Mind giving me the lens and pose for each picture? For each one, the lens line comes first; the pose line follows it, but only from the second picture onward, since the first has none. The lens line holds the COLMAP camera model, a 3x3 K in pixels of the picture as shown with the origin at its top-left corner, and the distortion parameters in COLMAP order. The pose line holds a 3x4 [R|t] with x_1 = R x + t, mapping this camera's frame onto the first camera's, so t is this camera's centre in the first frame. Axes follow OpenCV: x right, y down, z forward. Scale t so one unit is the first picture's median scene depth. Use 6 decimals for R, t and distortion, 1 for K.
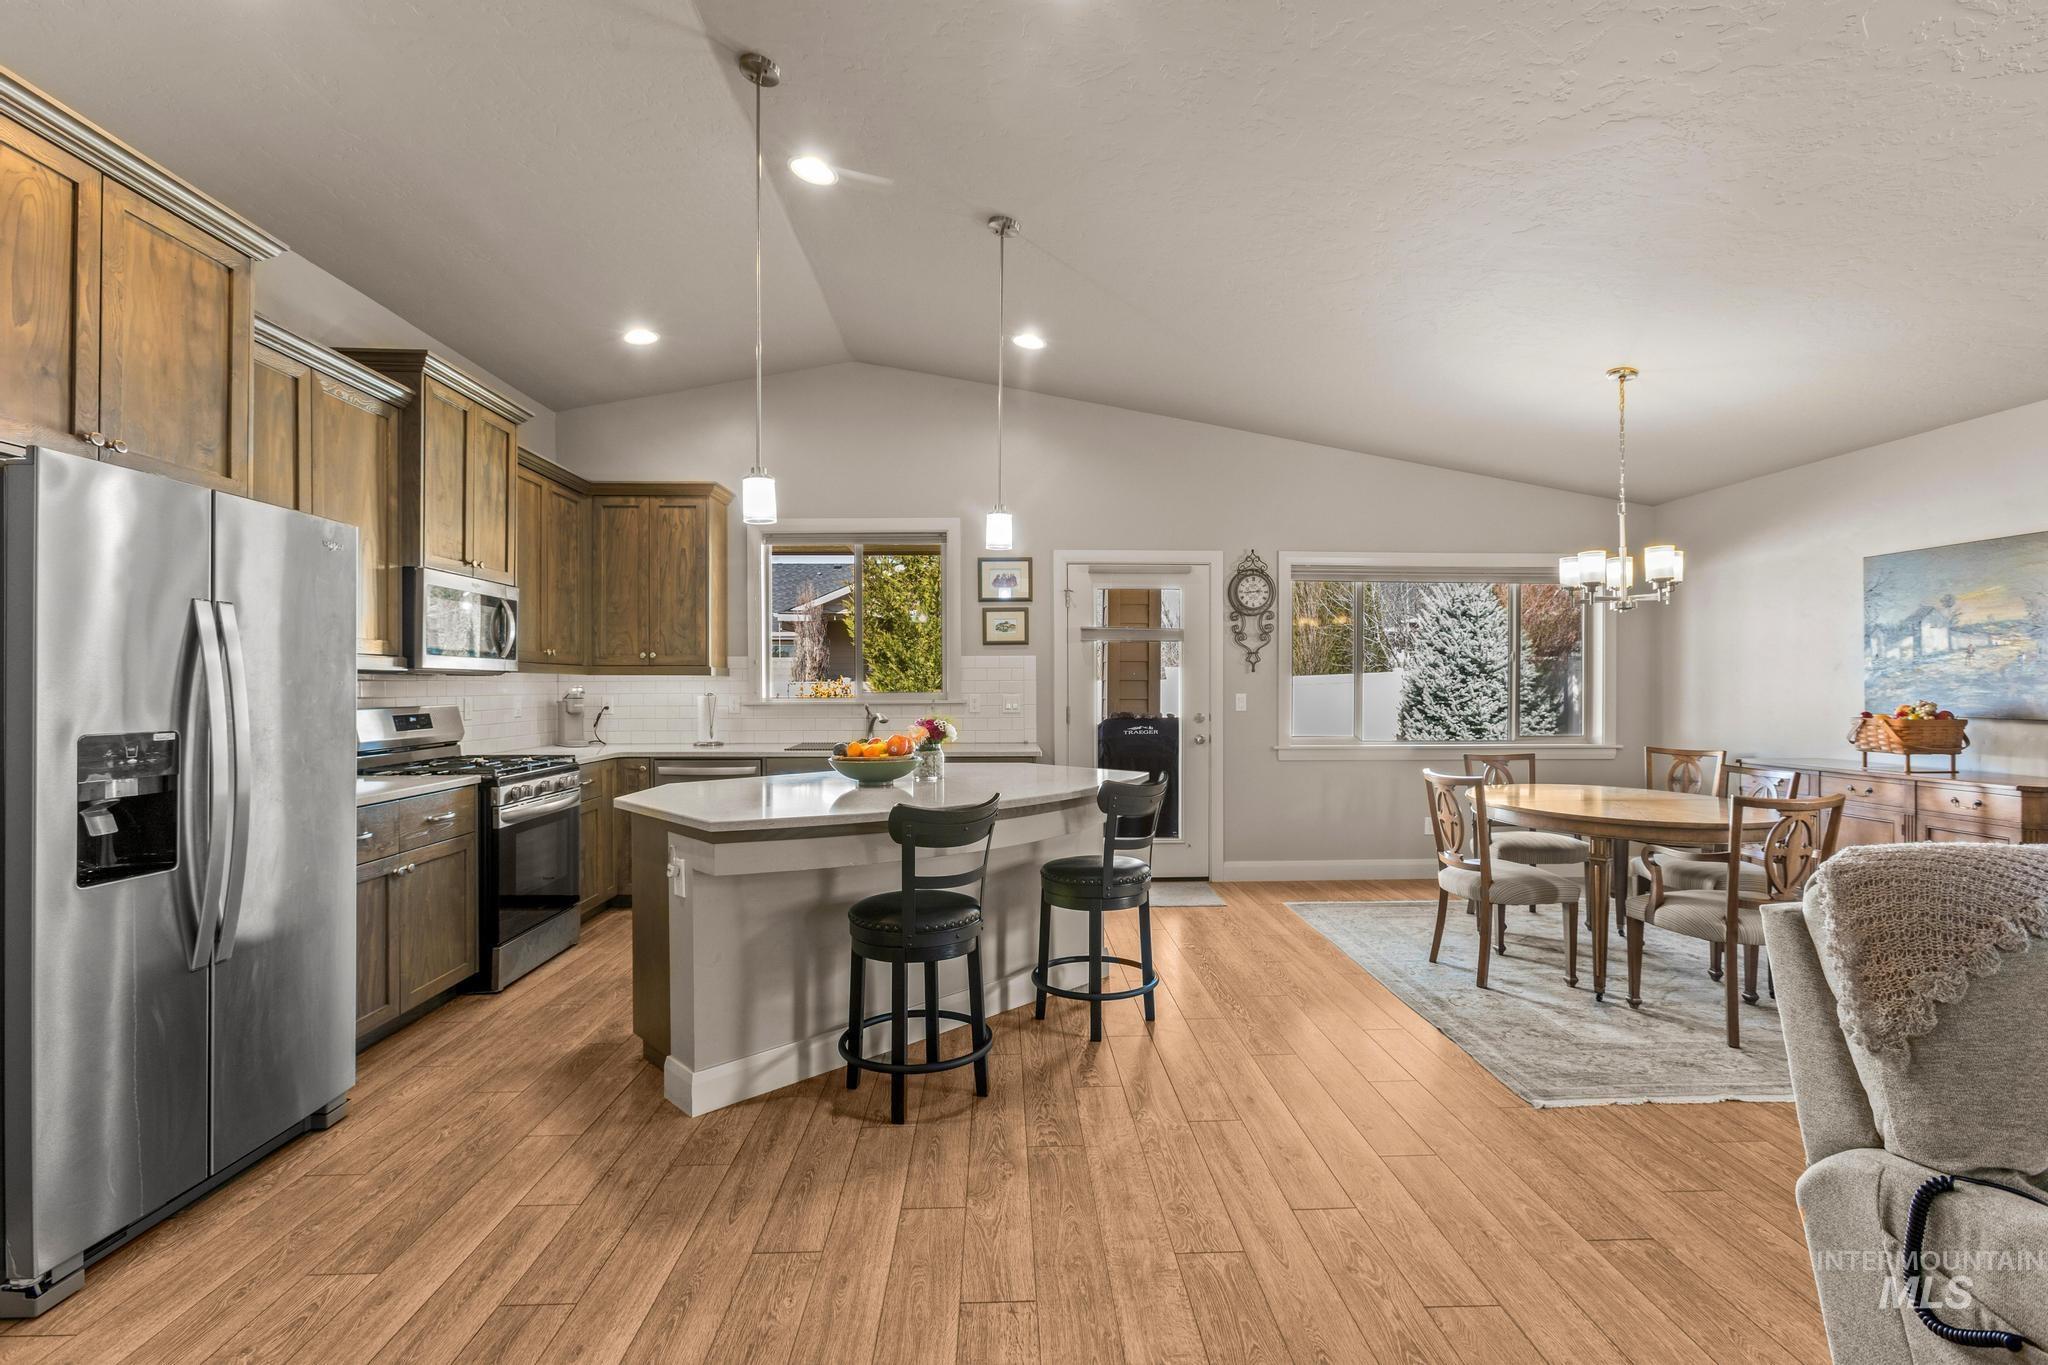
lens RADIAL K [[916.0, 0, 1026.0], [0, 916.0, 690.8], [0, 0, 1]] dist [-0.005547, 0.000880]
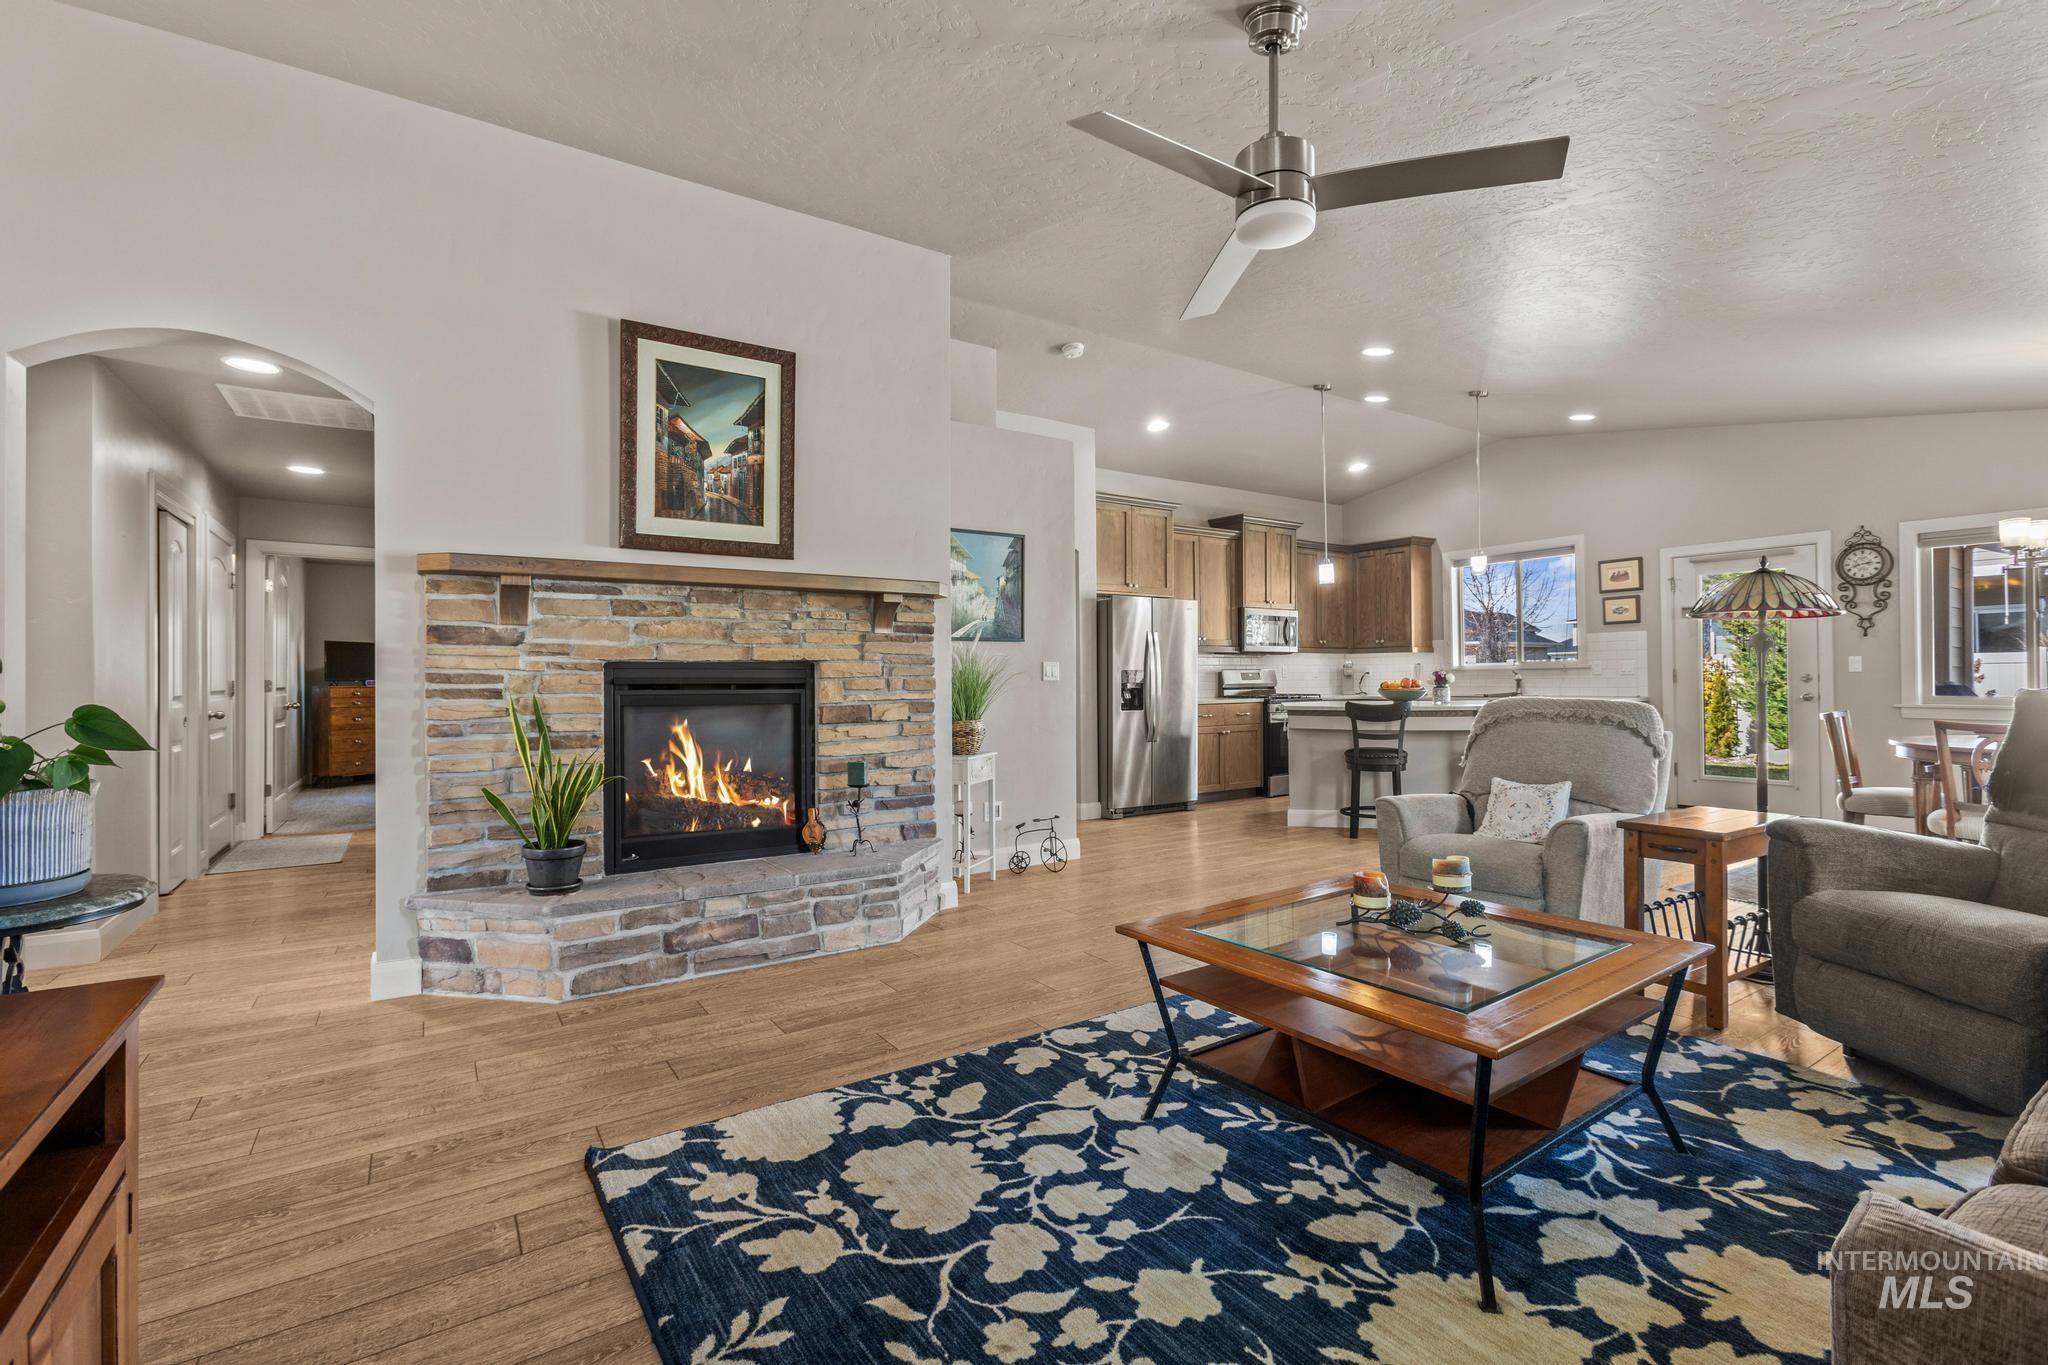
lens RADIAL K [[923.3, 0, 1050.1], [0, 923.3, 667.1], [0, 0, 1]] dist [-0.001285, 0.015651]
pose [[0.549597, -0.012534, -0.835336, 0.903205], [0.003657, 0.999914, -0.012597, 0.037765], [0.835422, 0.003869, 0.549596, -0.610666]]
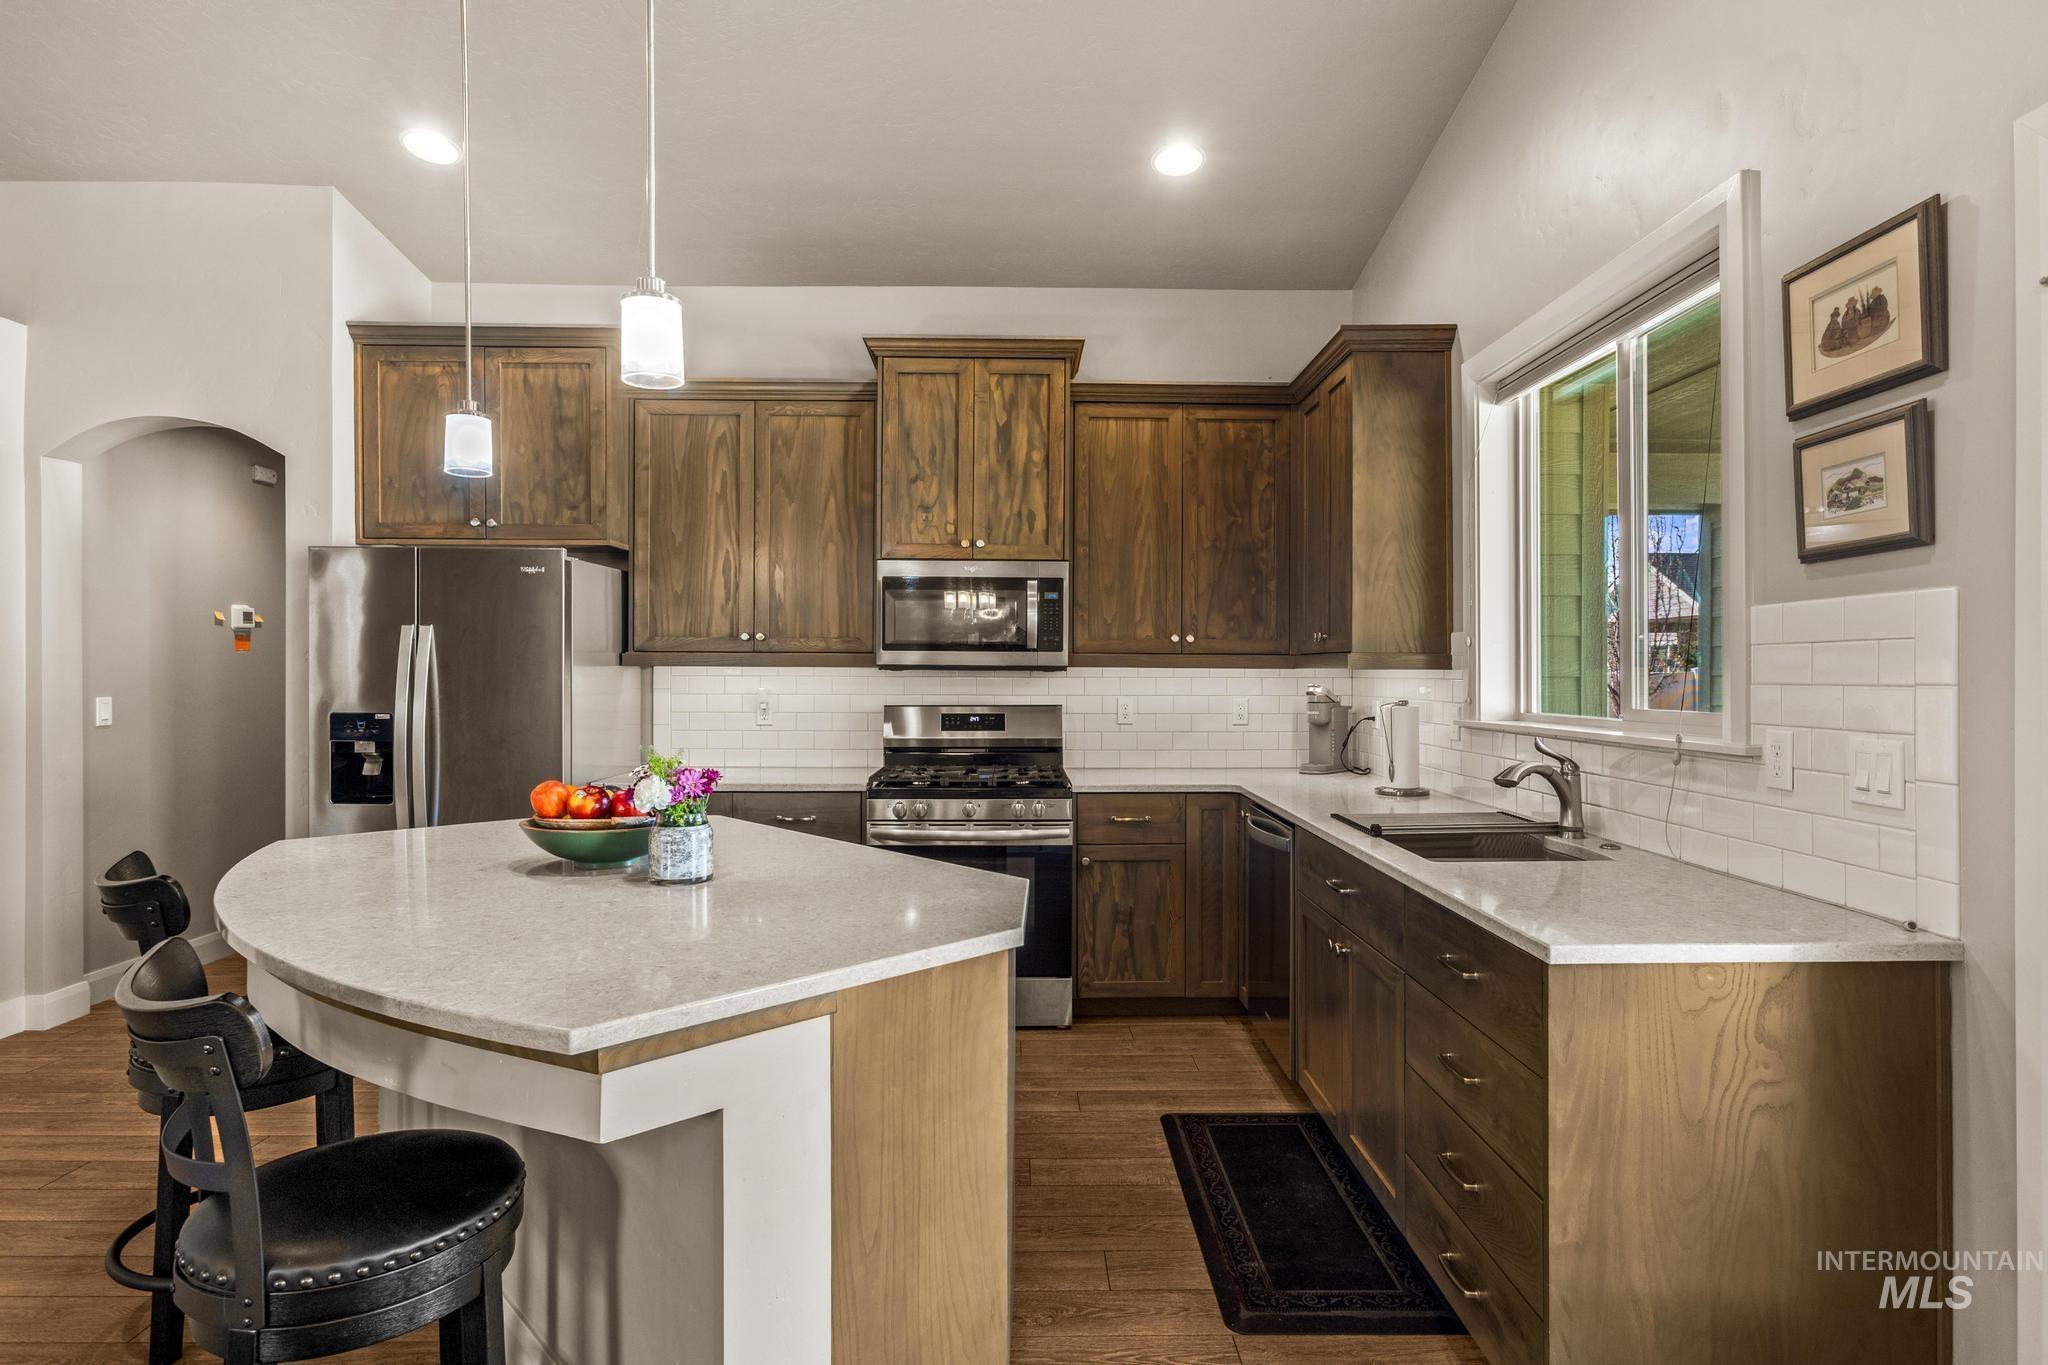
lens RADIAL K [[1080.0, 0, 1032.9], [0, 1080.0, 675.0], [0, 0, 1]] dist [-0.021446, 0.015704]
pose [[-0.013580, 0.005634, -0.999892, 0.422431], [-0.008382, 0.999948, 0.005748, -0.019720], [0.999873, 0.008459, -0.013532, 1.059596]]
